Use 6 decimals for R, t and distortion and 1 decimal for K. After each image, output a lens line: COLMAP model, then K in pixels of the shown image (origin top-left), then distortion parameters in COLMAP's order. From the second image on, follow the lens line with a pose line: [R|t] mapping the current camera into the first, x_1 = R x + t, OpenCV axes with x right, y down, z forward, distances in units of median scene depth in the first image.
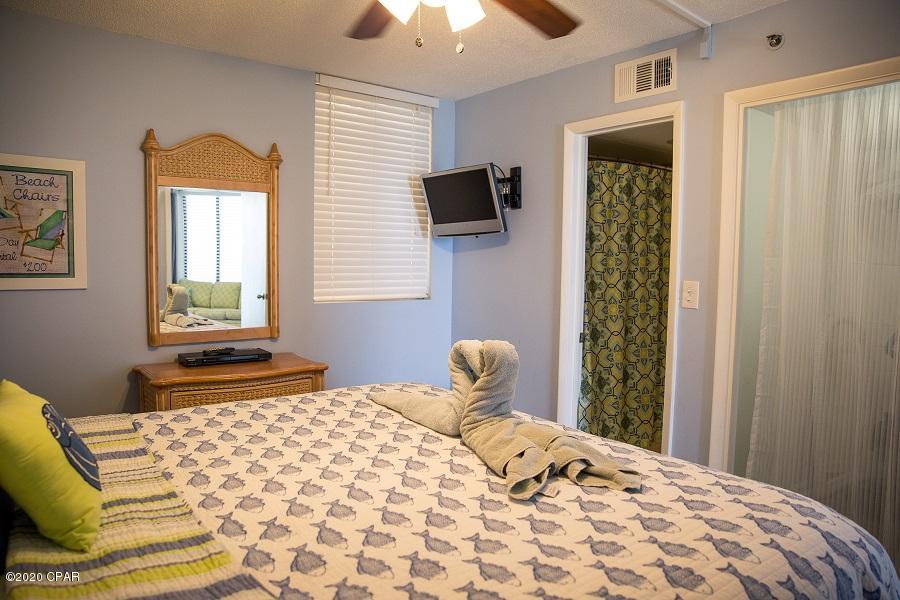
lens RADIAL K [[619.2, 0, 450.5], [0, 619.2, 299.1], [0, 0, 1]] dist [-0.108403, 0.080275]
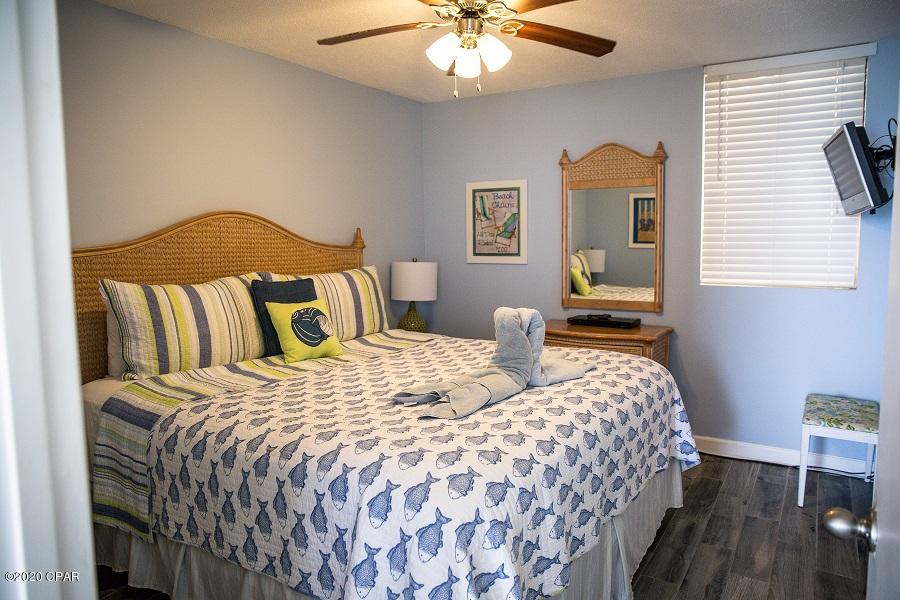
lens RADIAL K [[619.2, 0, 448.6], [0, 619.2, 302.5], [0, 0, 1]] dist [-0.108403, 0.080275]
pose [[0.346059, 0.078908, -0.934889, 0.761246], [-0.044960, 0.996707, 0.067483, -0.016907], [0.937135, 0.018679, 0.348467, 0.276603]]
